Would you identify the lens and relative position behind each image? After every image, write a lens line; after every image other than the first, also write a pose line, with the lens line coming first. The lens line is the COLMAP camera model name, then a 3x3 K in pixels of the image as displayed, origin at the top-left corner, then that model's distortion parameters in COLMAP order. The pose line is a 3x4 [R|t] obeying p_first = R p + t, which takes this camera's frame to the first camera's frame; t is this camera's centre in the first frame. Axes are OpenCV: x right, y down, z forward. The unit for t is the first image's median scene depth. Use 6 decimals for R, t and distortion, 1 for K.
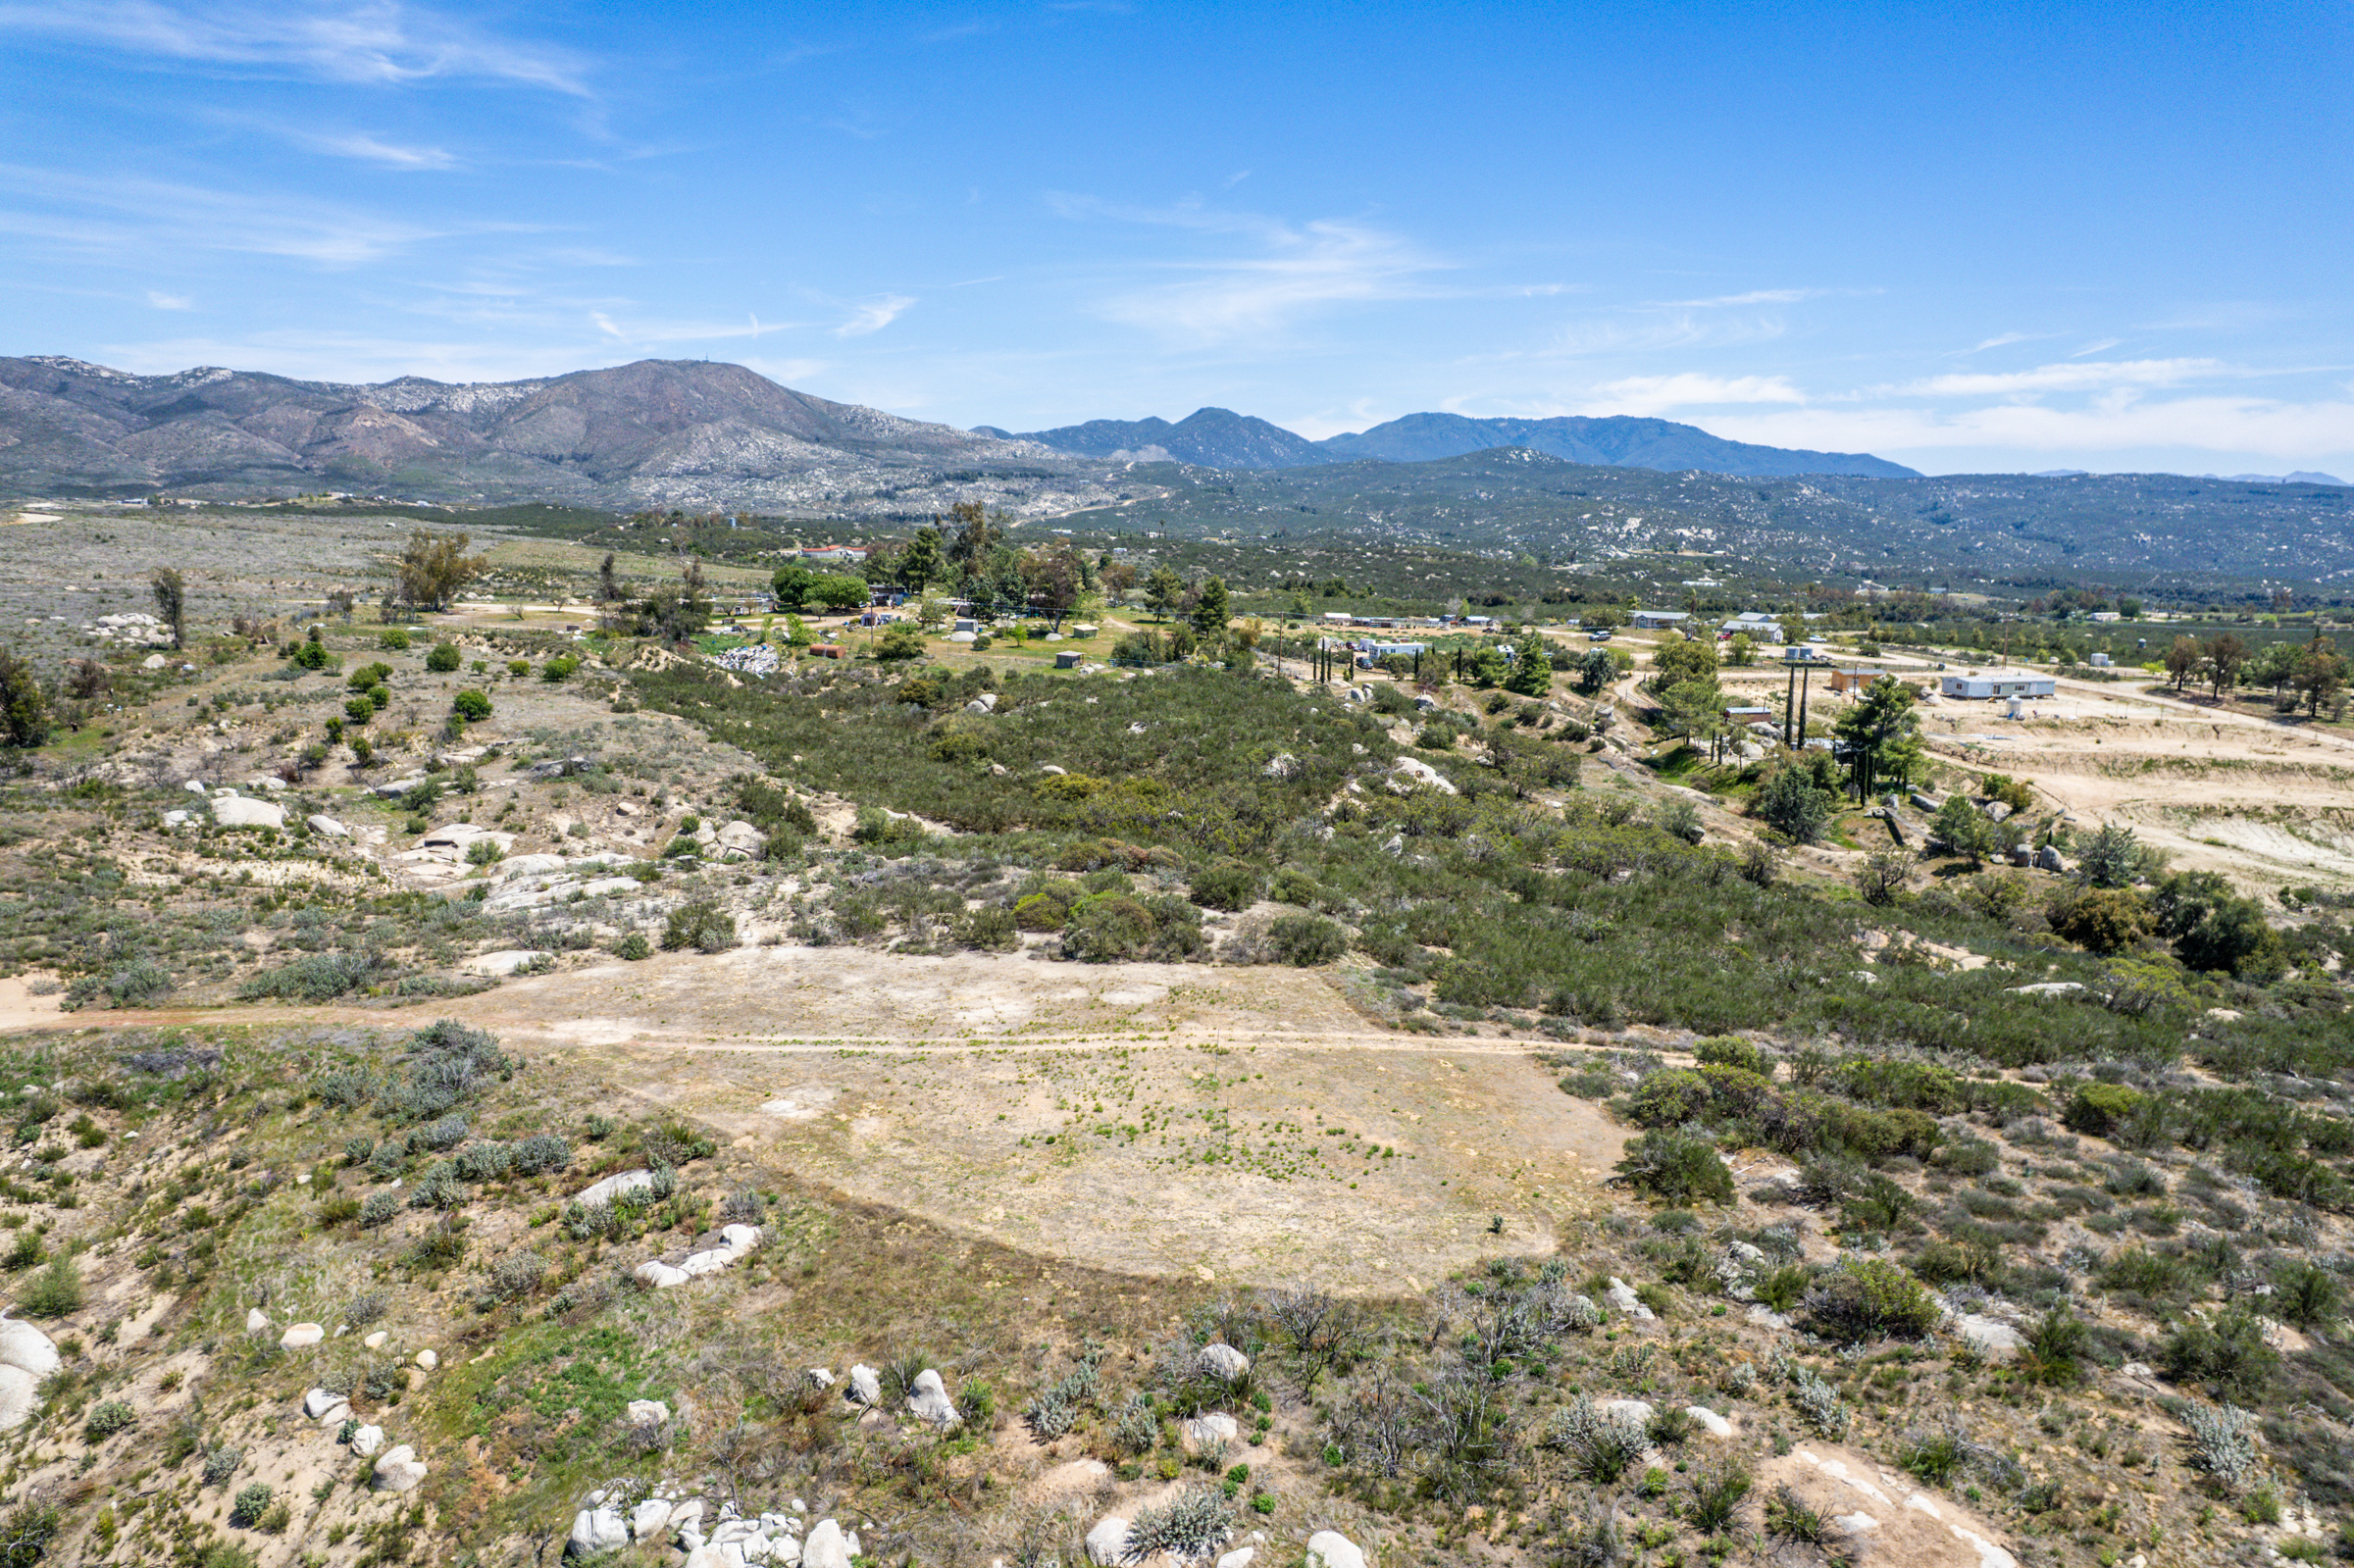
lens RADIAL K [[1503.7, 0, 1186.3], [0, 1503.7, 803.0], [0, 0, 1]] dist [-0.077900, 0.071748]
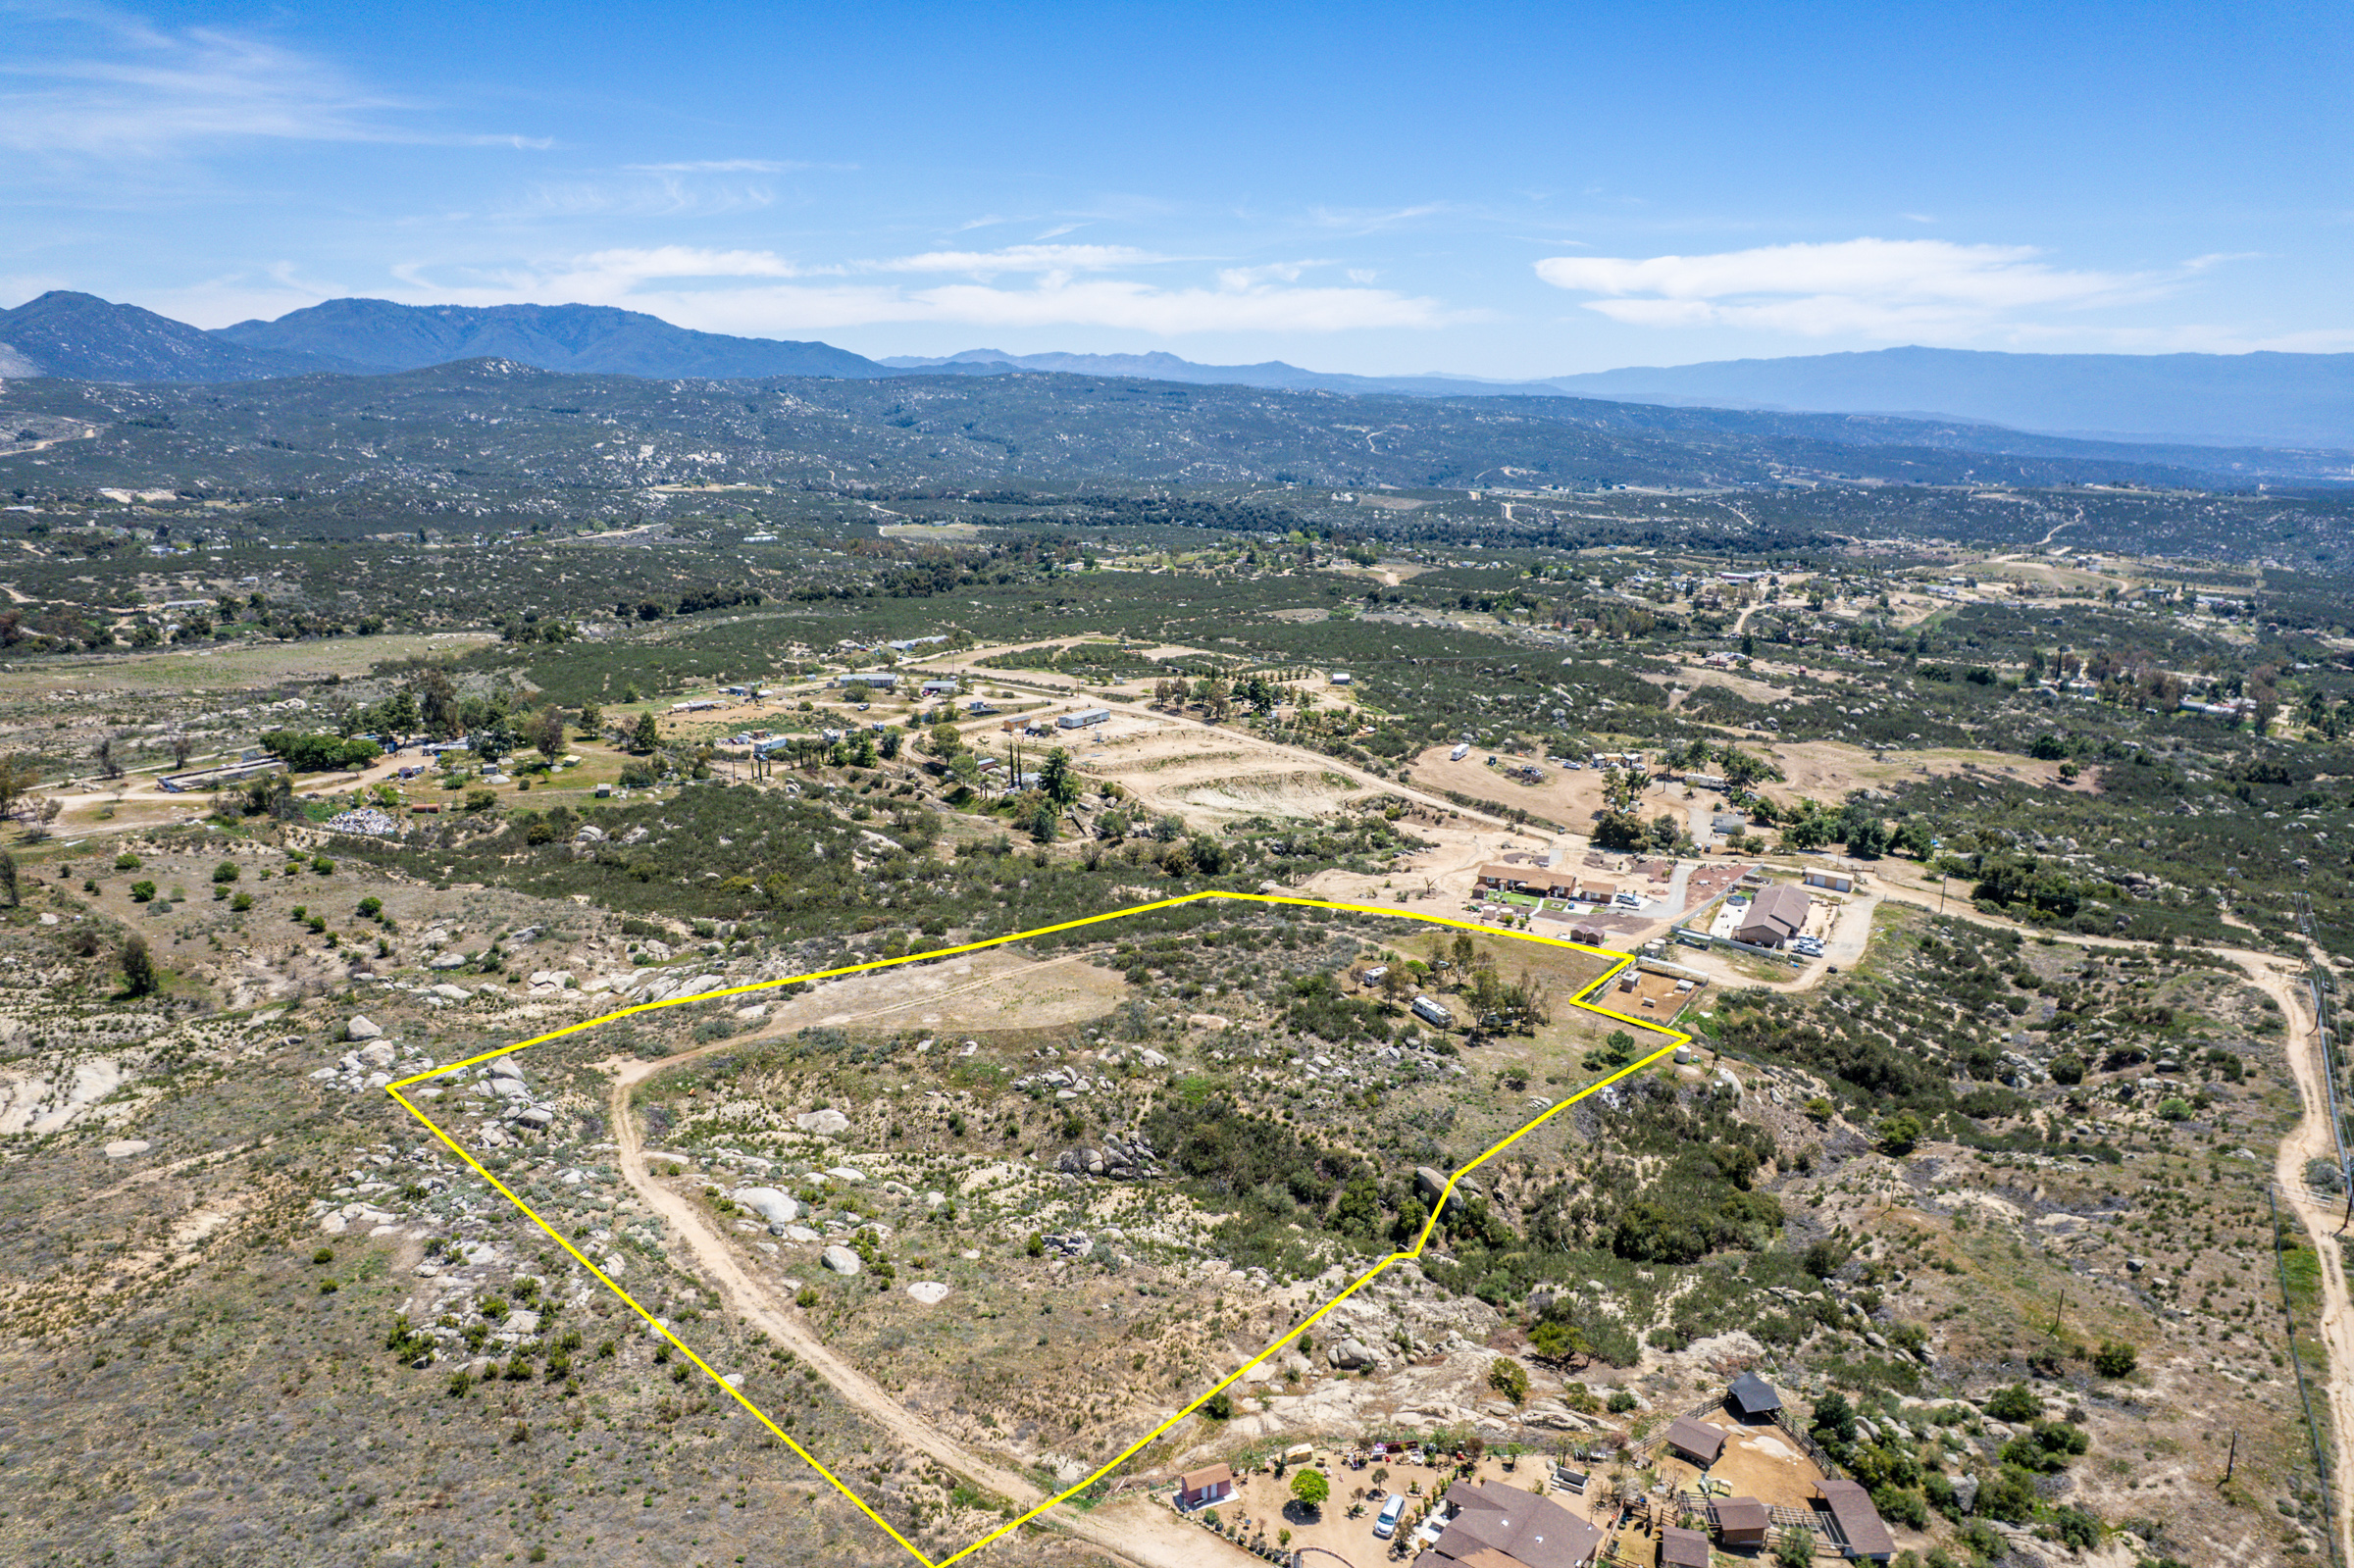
lens RADIAL K [[1503.7, 0, 1186.3], [0, 1503.7, 803.0], [0, 0, 1]] dist [-0.077900, 0.071748]
pose [[0.791719, -0.172409, 0.586052, -0.513779], [0.125993, 0.984806, 0.119509, -0.191036], [-0.597752, -0.020779, 0.801412, -0.649406]]
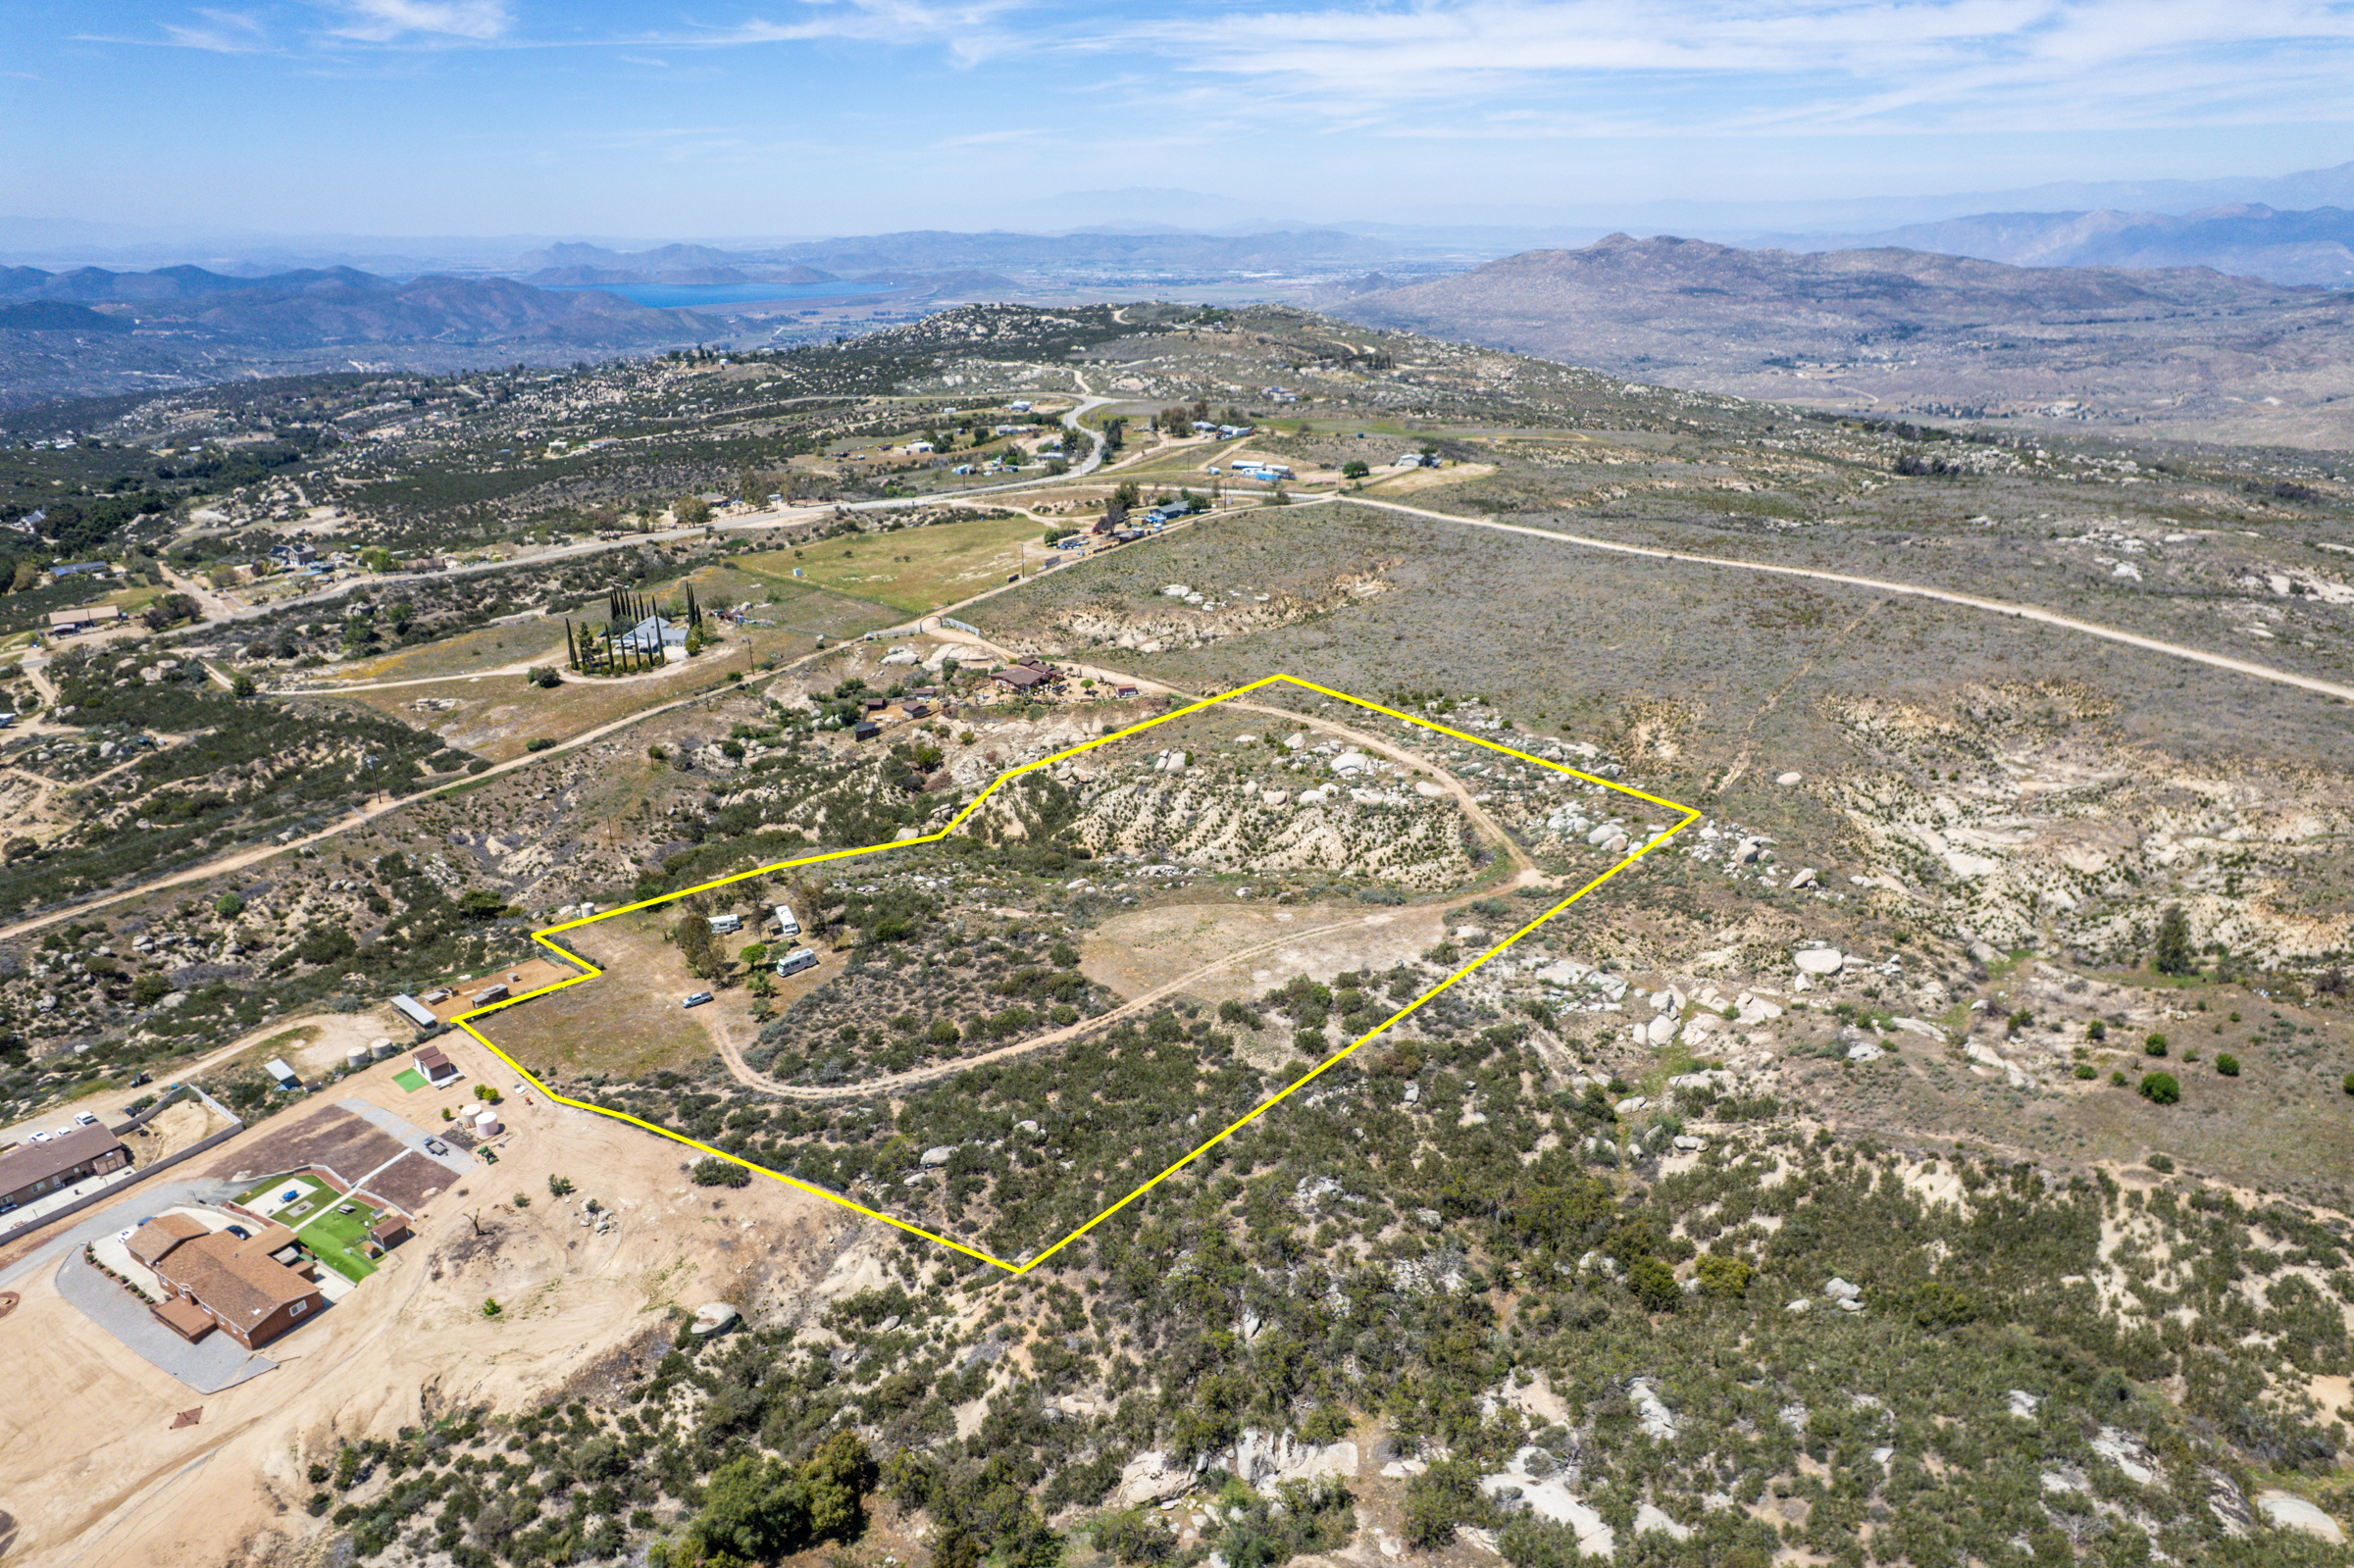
lens RADIAL K [[1503.7, 0, 1186.3], [0, 1503.7, 803.0], [0, 0, 1]] dist [-0.077900, 0.071748]
pose [[-0.856995, 0.189368, -0.479269, 0.471276], [-0.102650, 0.848665, 0.518875, -0.546182], [0.504997, 0.493870, -0.707863, 0.947867]]
